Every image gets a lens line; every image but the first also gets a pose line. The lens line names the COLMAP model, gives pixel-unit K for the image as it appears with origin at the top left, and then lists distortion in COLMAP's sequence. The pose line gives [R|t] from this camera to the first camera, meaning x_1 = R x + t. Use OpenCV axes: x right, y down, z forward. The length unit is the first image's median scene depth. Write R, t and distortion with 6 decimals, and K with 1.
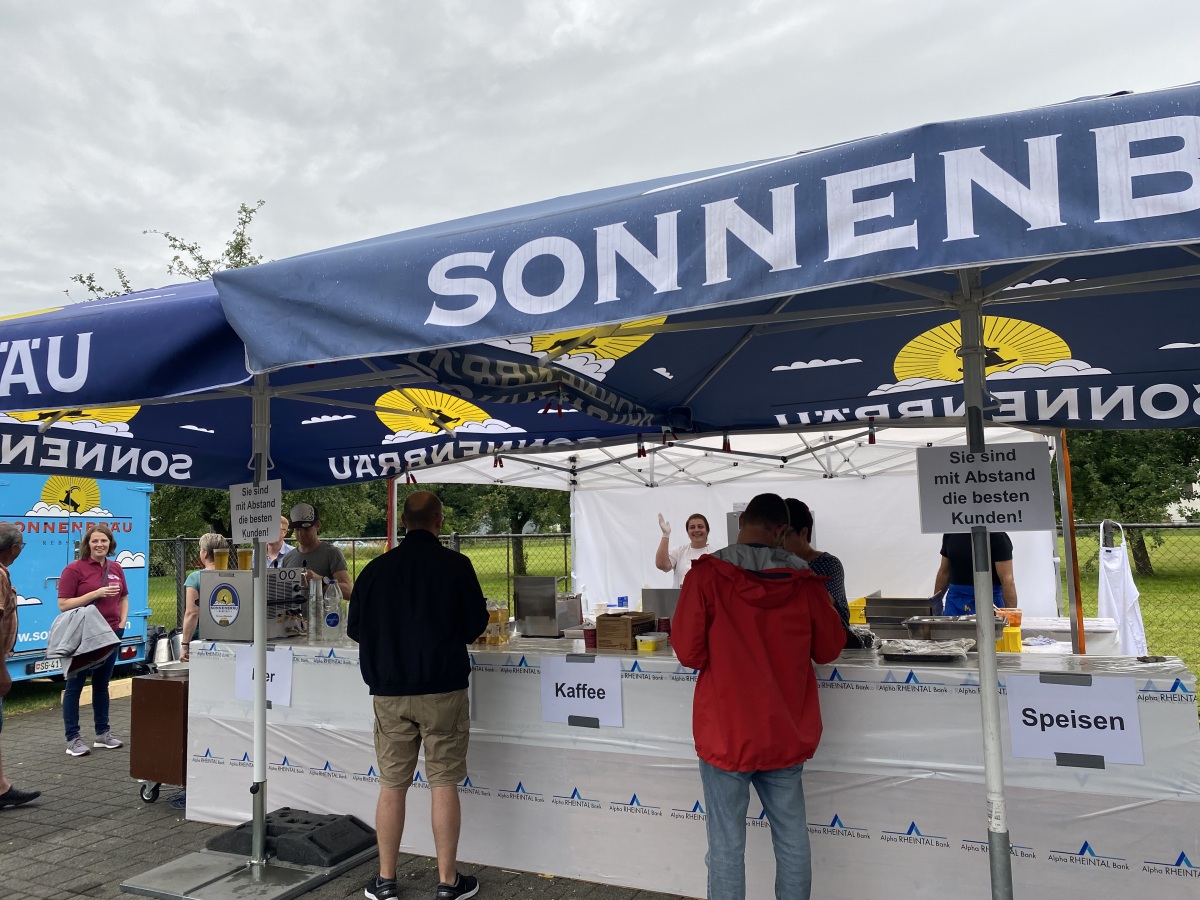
lens RADIAL K [[913.1, 0, 603.4], [0, 913.1, 450.1], [0, 0, 1]] dist [0.050063, -0.043333]
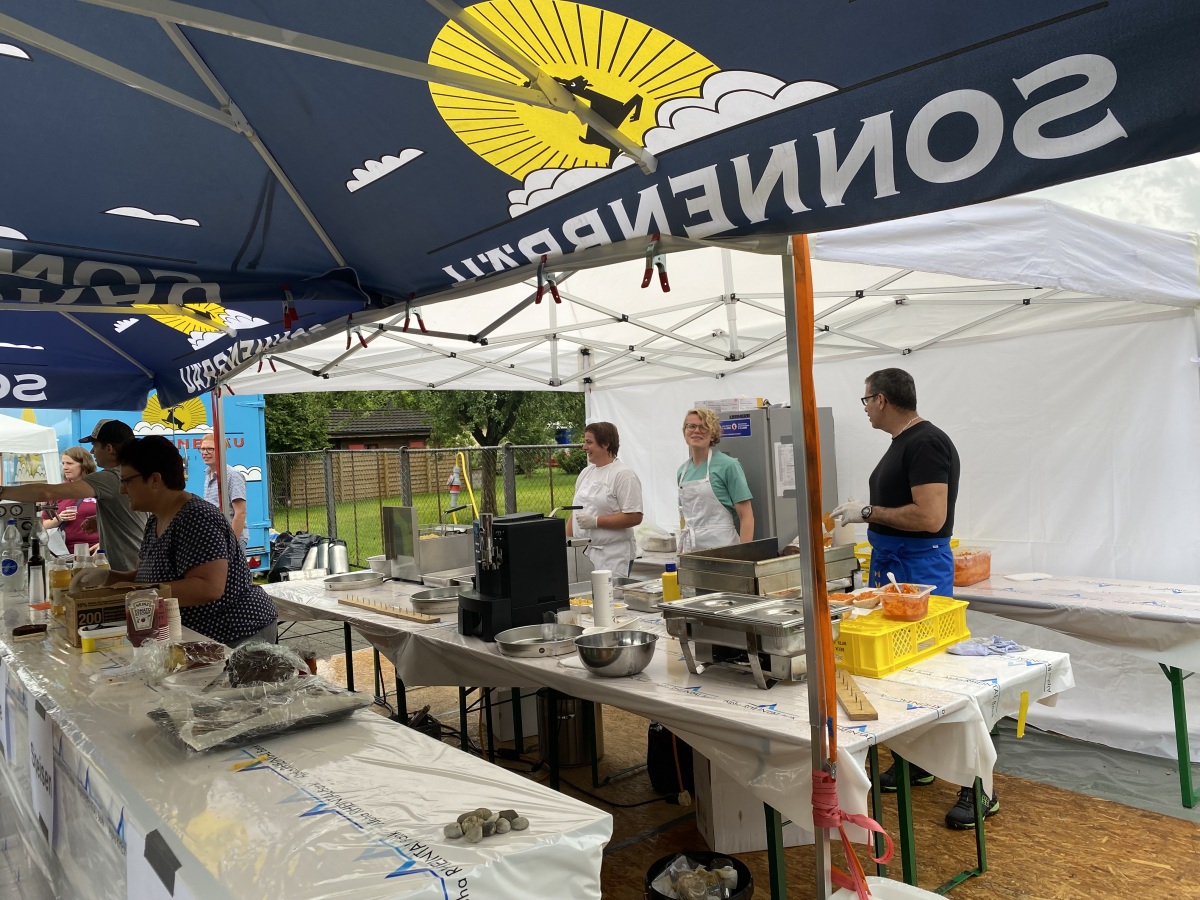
lens RADIAL K [[913.1, 0, 595.9], [0, 913.1, 445.8], [0, 0, 1]] dist [0.050063, -0.043333]
pose [[0.900802, -0.015286, -0.433962, 0.462001], [0.062698, 0.993486, 0.095151, 0.023569], [0.429680, -0.112921, 0.895893, 0.407624]]
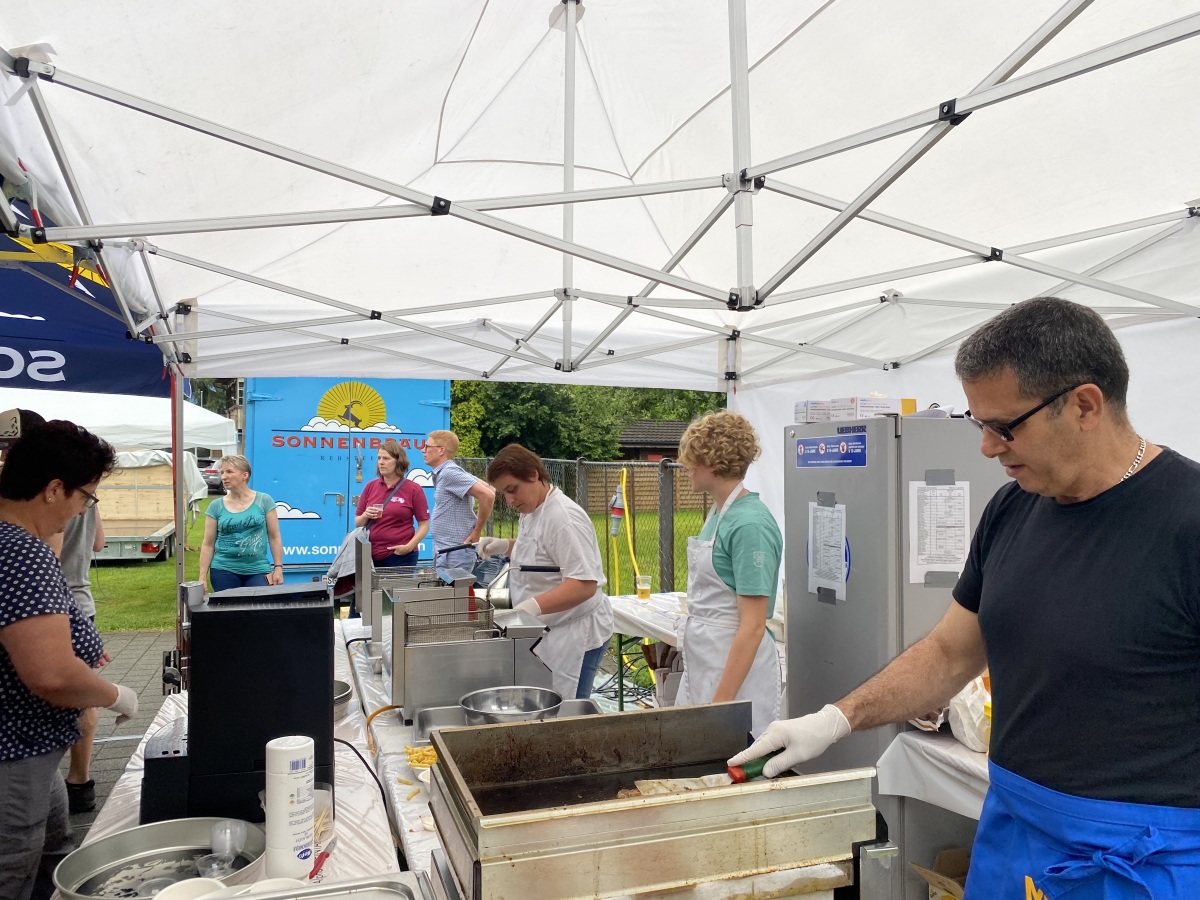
lens RADIAL K [[913.1, 0, 600.2], [0, 913.1, 454.9], [0, 0, 1]] dist [0.050063, -0.043333]
pose [[0.685996, 0.023020, -0.727241, 0.466377], [0.040636, 0.996727, 0.069882, 0.059271], [0.726469, -0.077491, 0.682816, 0.801084]]
